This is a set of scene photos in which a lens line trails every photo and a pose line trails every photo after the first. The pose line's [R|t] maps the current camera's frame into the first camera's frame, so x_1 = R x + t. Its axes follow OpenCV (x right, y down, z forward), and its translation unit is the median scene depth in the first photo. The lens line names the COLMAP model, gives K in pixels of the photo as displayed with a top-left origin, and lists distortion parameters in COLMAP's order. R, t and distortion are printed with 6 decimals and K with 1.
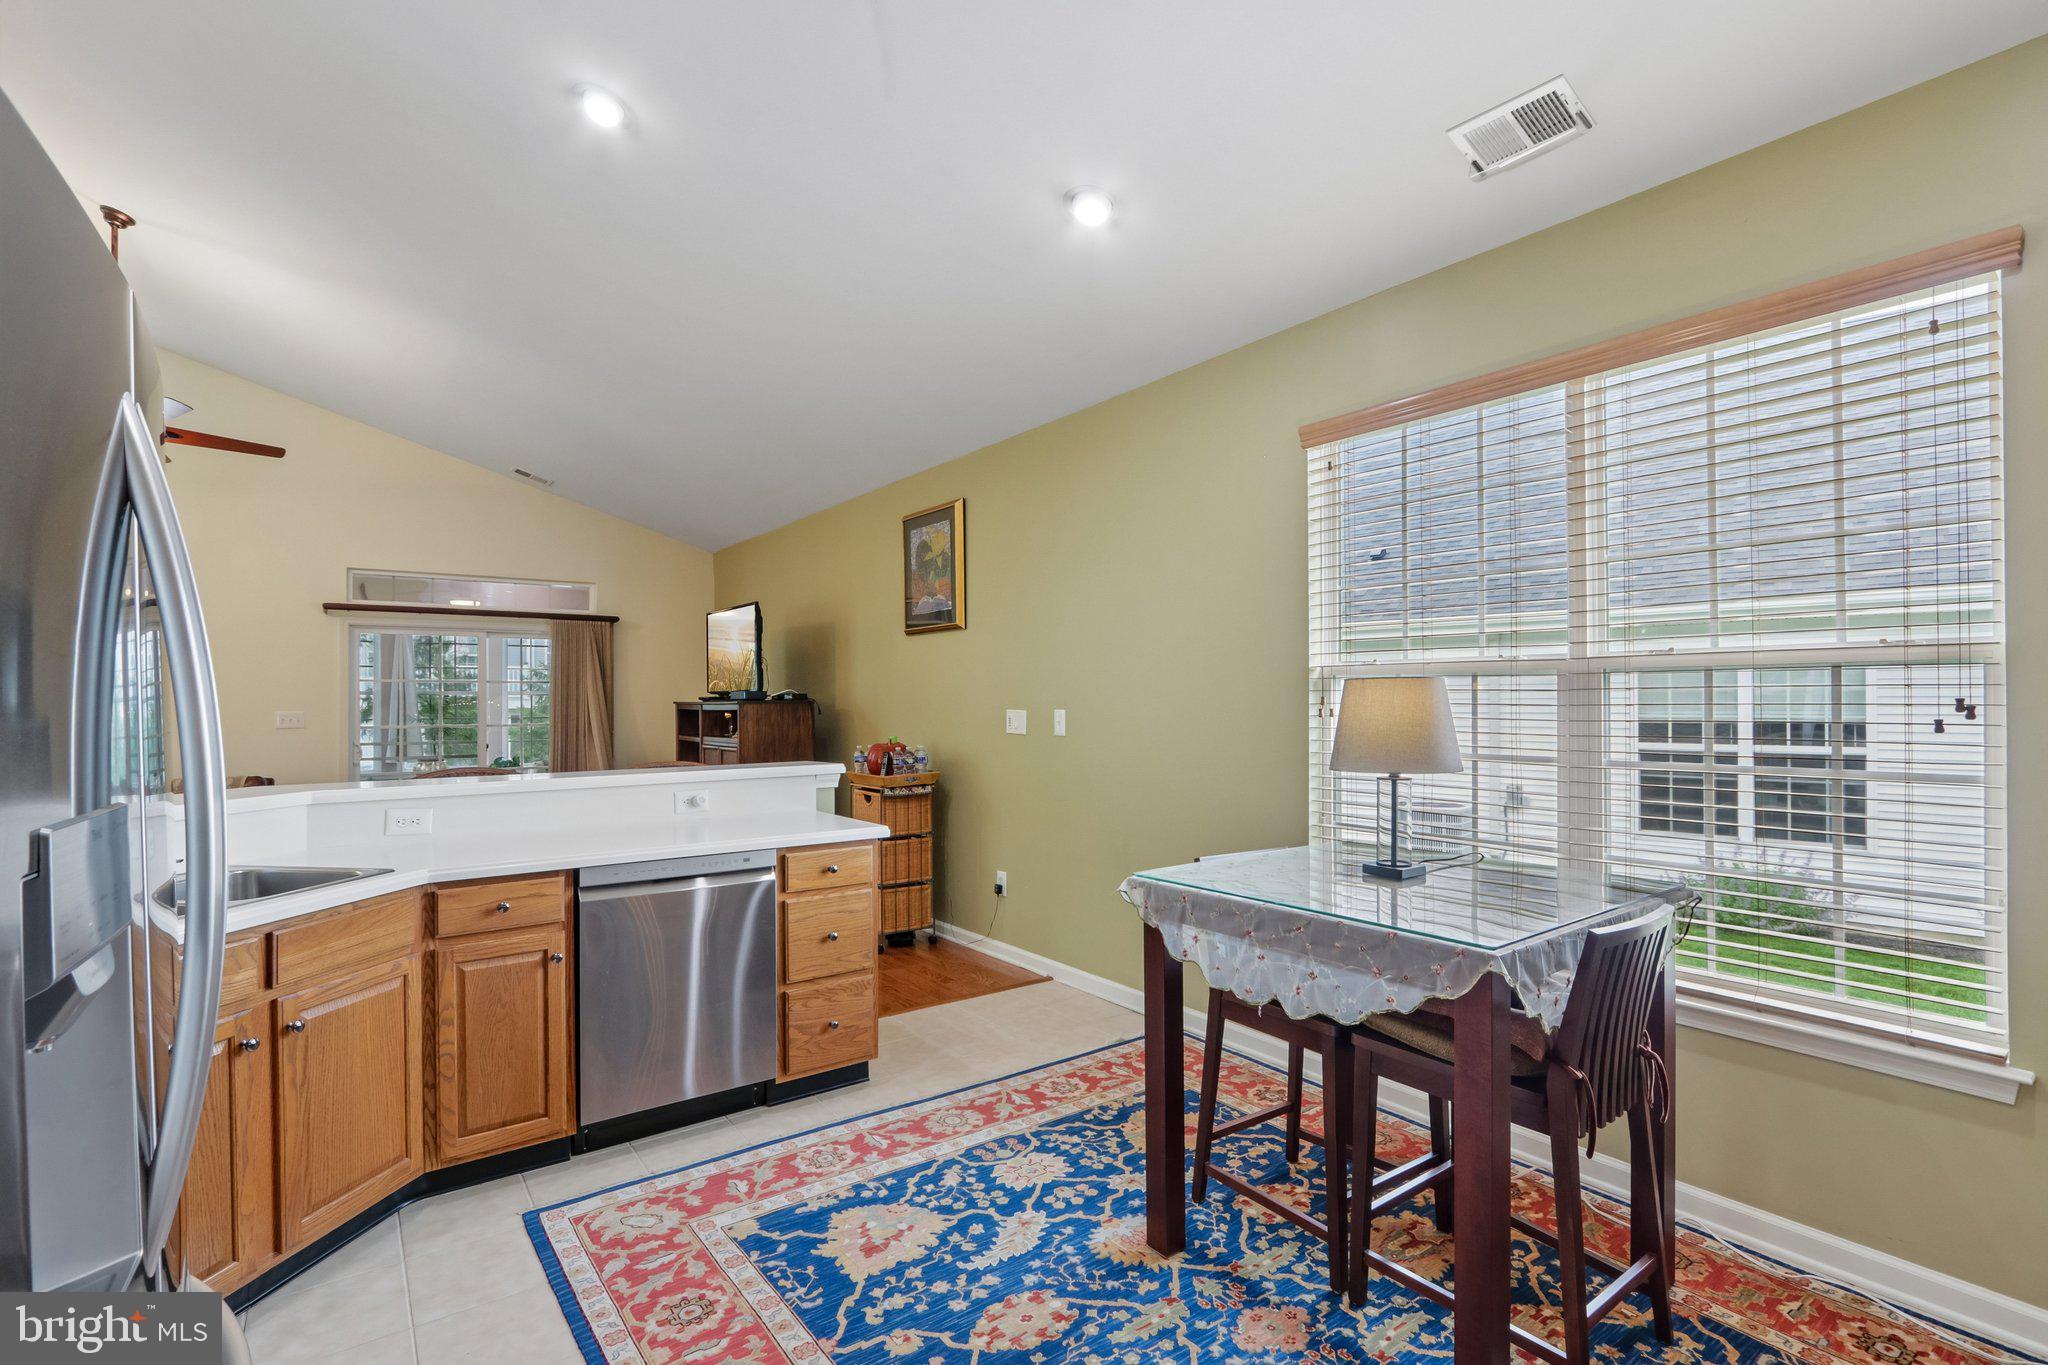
lens RADIAL K [[942.8, 0, 1022.5], [0, 942.8, 693.3], [0, 0, 1]] dist [-0.020558, 0.003973]
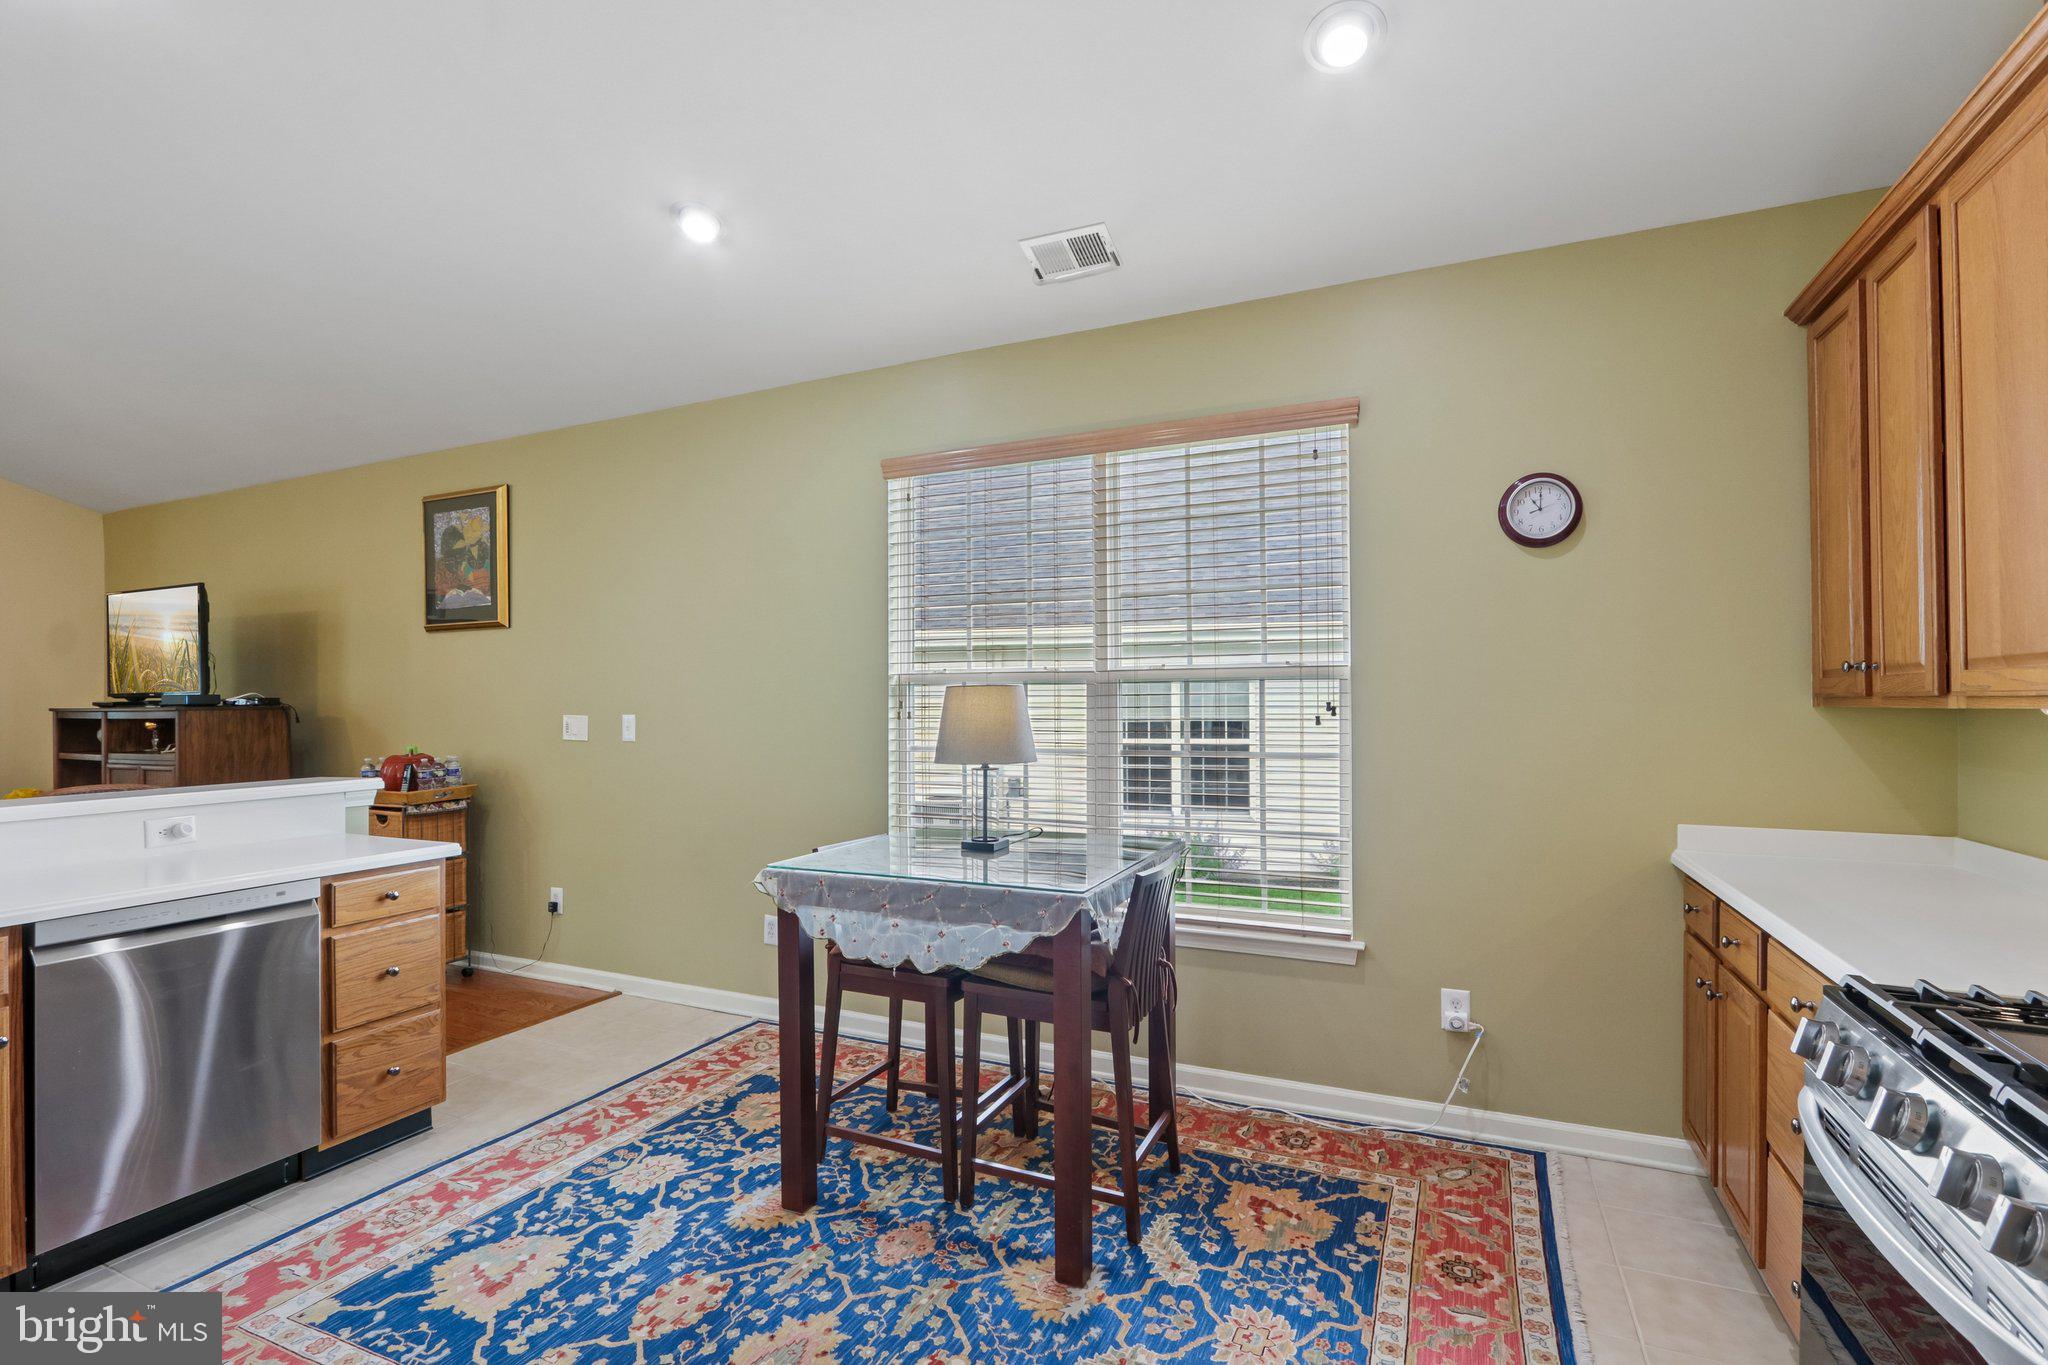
lens RADIAL K [[942.8, 0, 1024.4], [0, 942.8, 692.9], [0, 0, 1]] dist [-0.020558, 0.003973]
pose [[0.869124, 0.003980, 0.494578, -0.149584], [-0.001263, 0.999982, -0.005828, 0.000122], [-0.494592, 0.004441, 0.869114, -0.075184]]
